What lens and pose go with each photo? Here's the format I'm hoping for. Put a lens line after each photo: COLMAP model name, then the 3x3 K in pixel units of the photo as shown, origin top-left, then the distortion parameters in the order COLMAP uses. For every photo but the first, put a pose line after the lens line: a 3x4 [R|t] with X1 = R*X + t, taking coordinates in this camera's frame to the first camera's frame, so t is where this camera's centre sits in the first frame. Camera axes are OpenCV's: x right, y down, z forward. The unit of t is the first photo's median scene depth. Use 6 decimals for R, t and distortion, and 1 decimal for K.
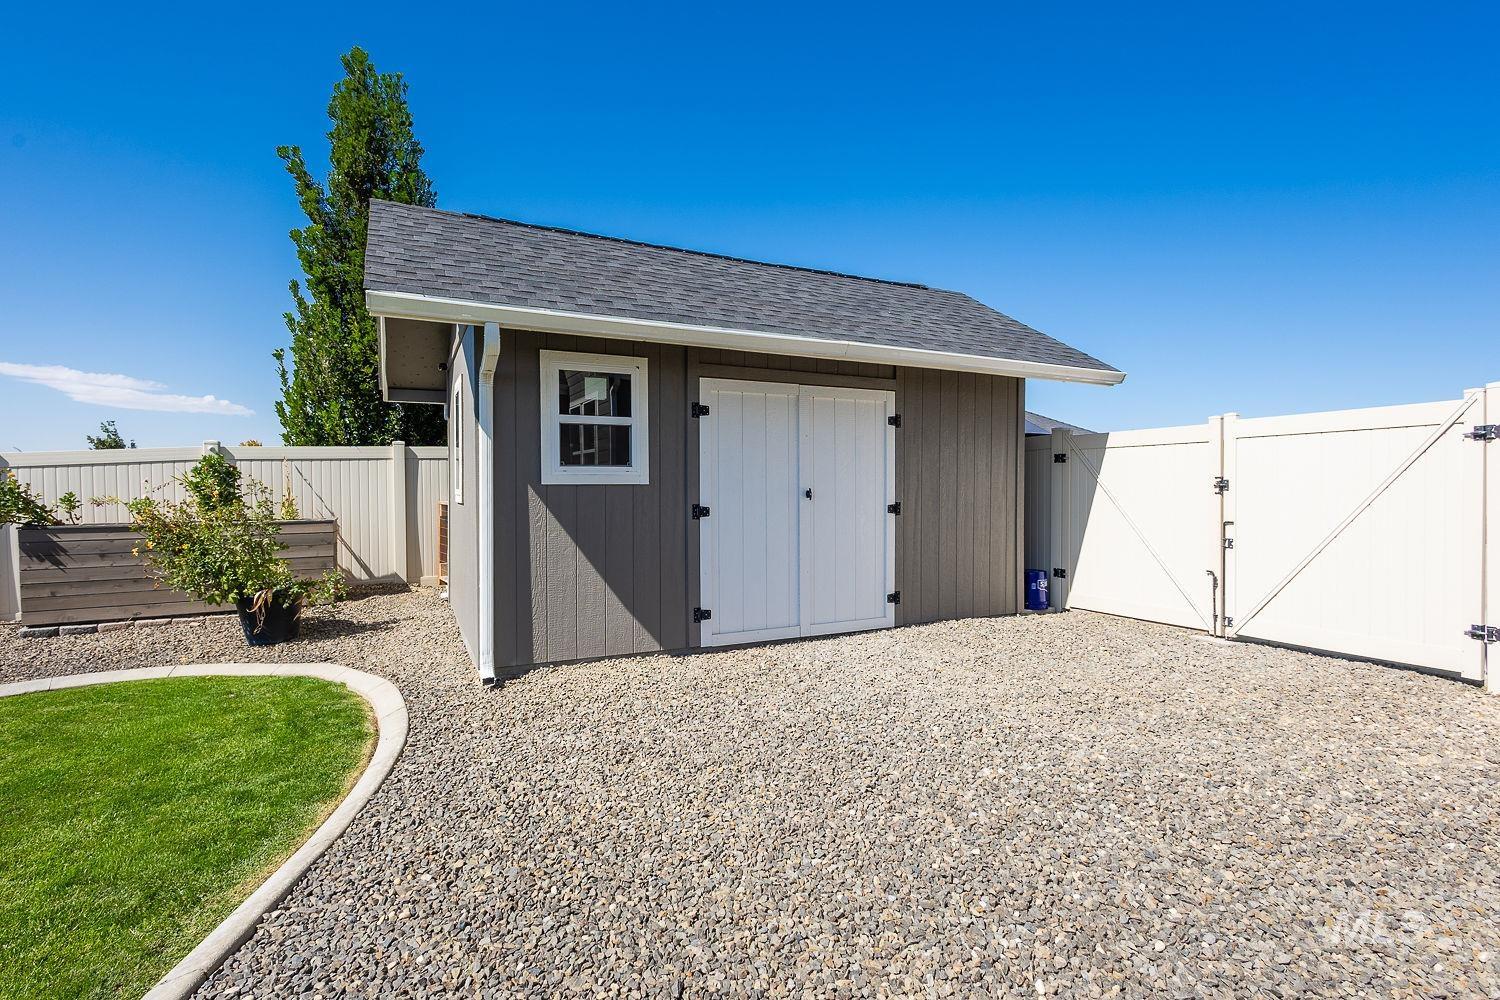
lens RADIAL K [[691.0, 0, 750.0], [0, 691.0, 500.0], [0, 0, 1]] dist [-0.000686, 0.000294]
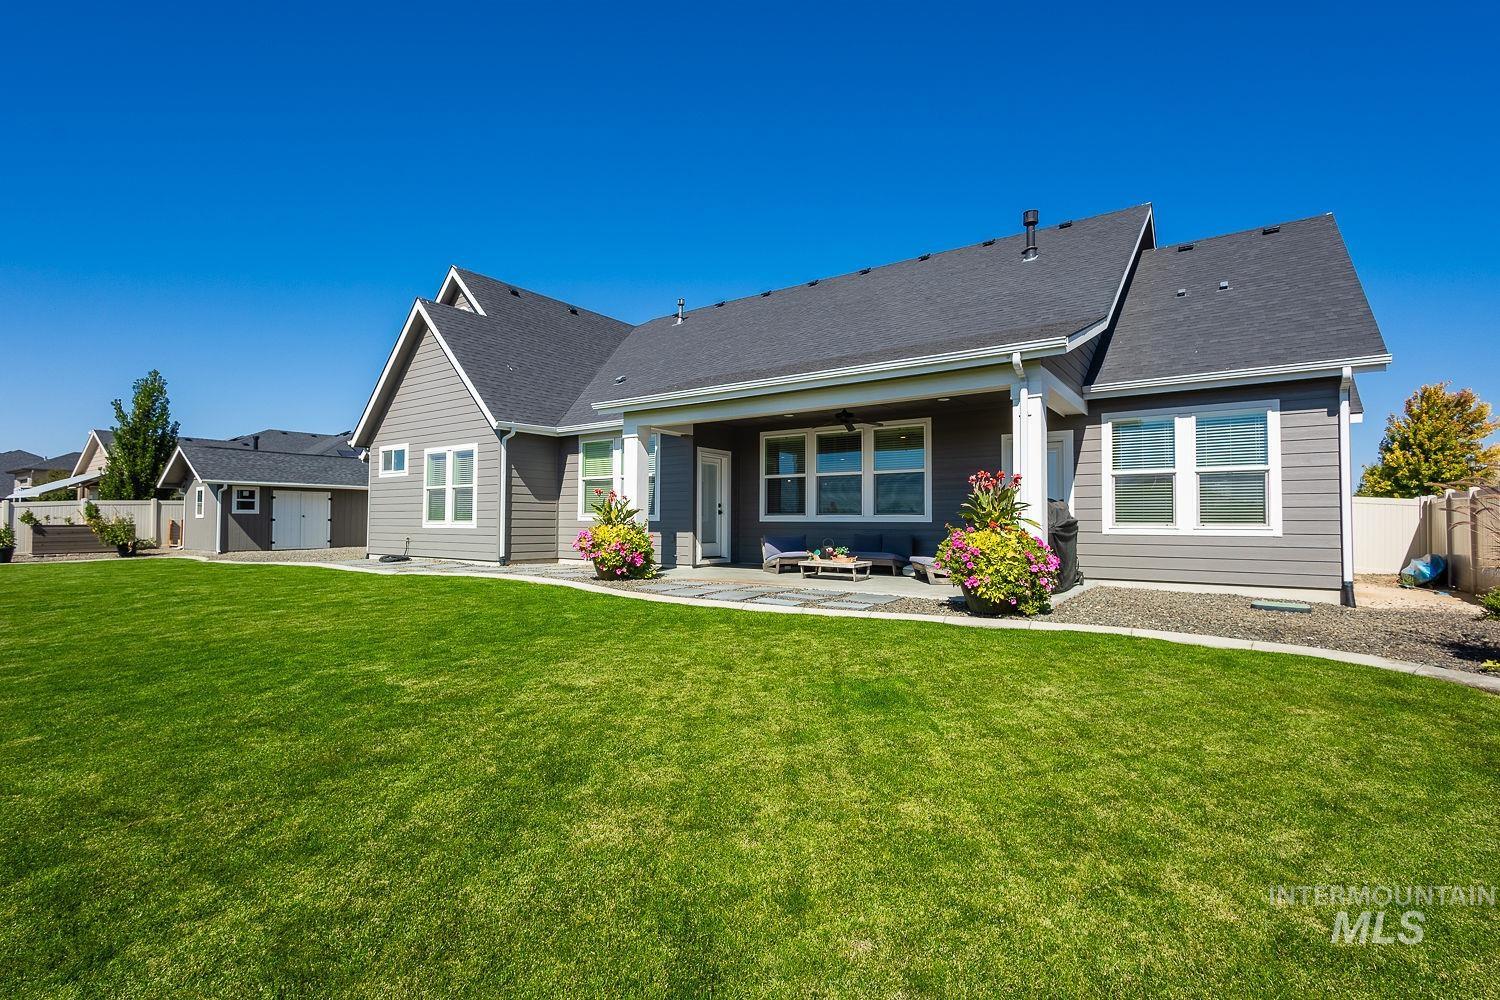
lens RADIAL K [[672.0, 0, 750.0], [0, 672.0, 500.0], [0, 0, 1]] dist [-0.011194, -0.000040]
pose [[0.877611, 0.016106, 0.479102, 0.576123], [0.007015, 0.998897, -0.046429, 0.113169], [-0.479322, 0.044107, 0.876530, -4.360976]]
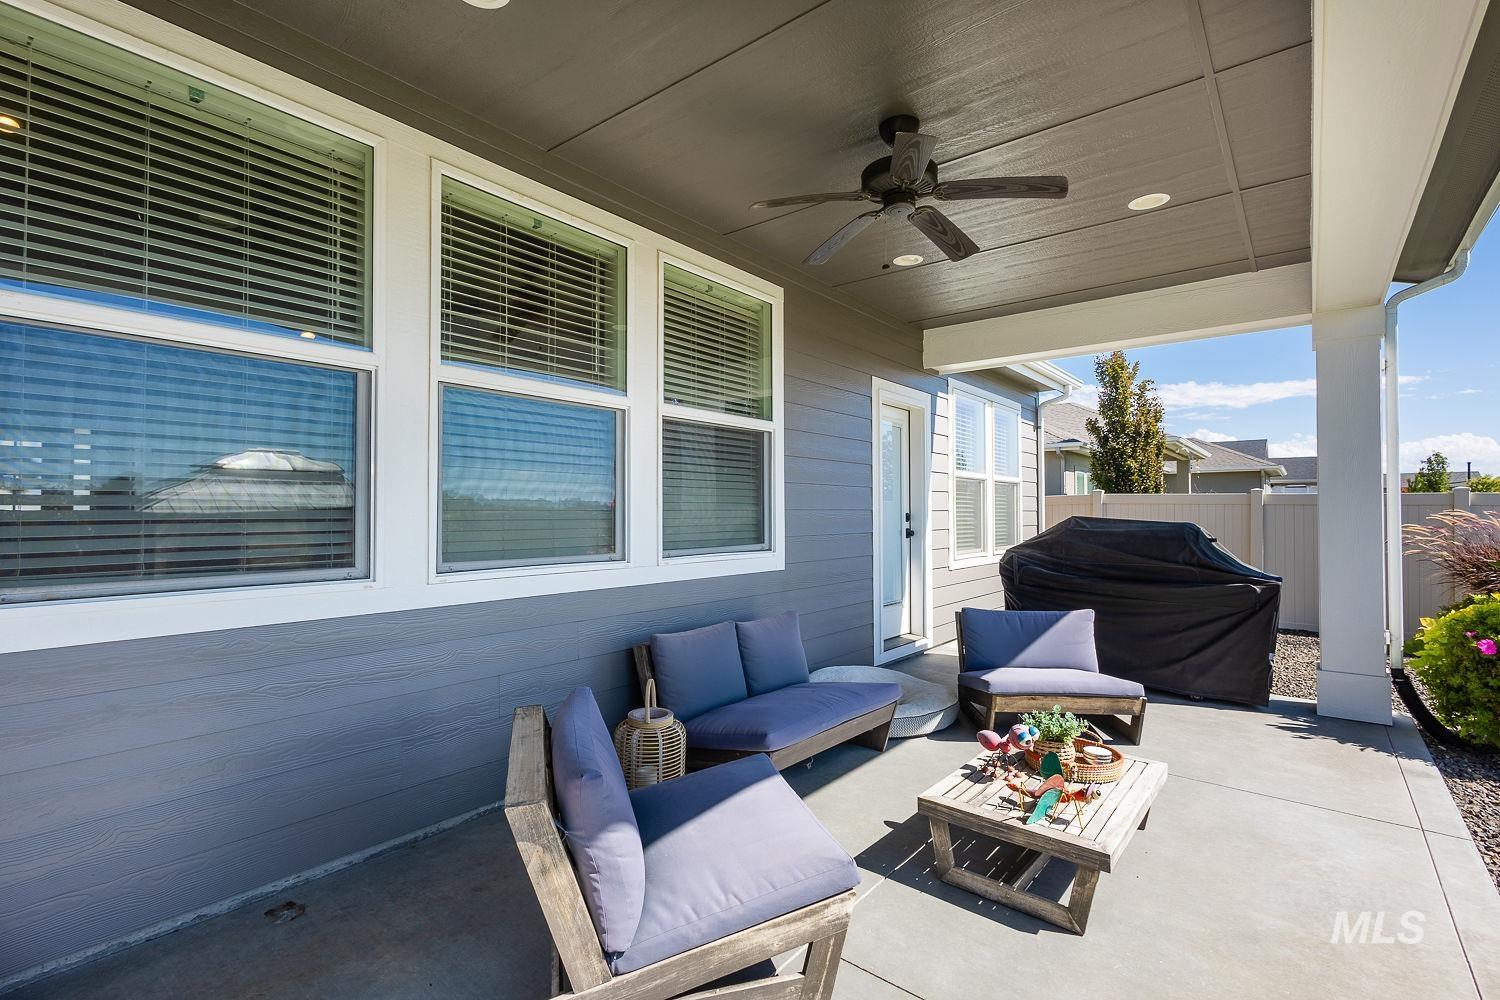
lens RADIAL K [[691.0, 0, 750.0], [0, 691.0, 500.0], [0, 0, 1]] dist [-0.000686, 0.000294]
pose [[-0.430842, 0.013467, 0.902327, 1.405261], [0.017491, 0.999825, -0.006571, 0.010546], [-0.902258, 0.012951, -0.431002, -2.326690]]
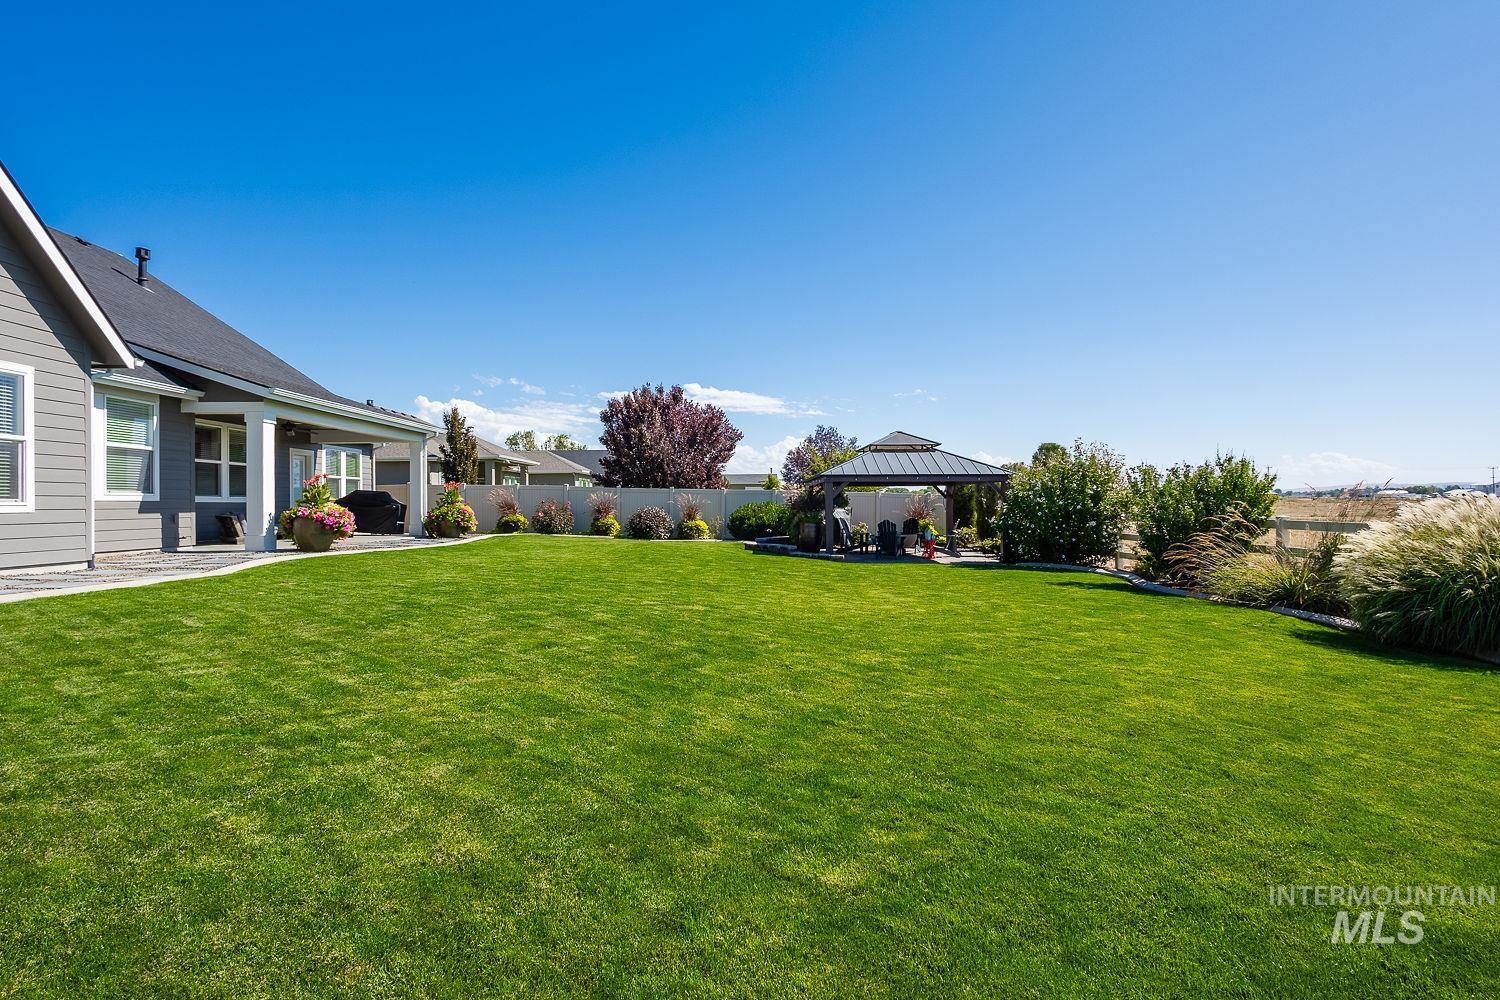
lens RADIAL K [[719.1, 0, 750.0], [0, 719.1, 500.0], [0, 0, 1]] dist [0.000331, 0.000188]
pose [[-0.909740, 0.006552, 0.415128, -1.330365], [0.014579, 0.999763, 0.016170, 0.057928], [-0.414923, 0.020762, -0.909619, -0.618720]]
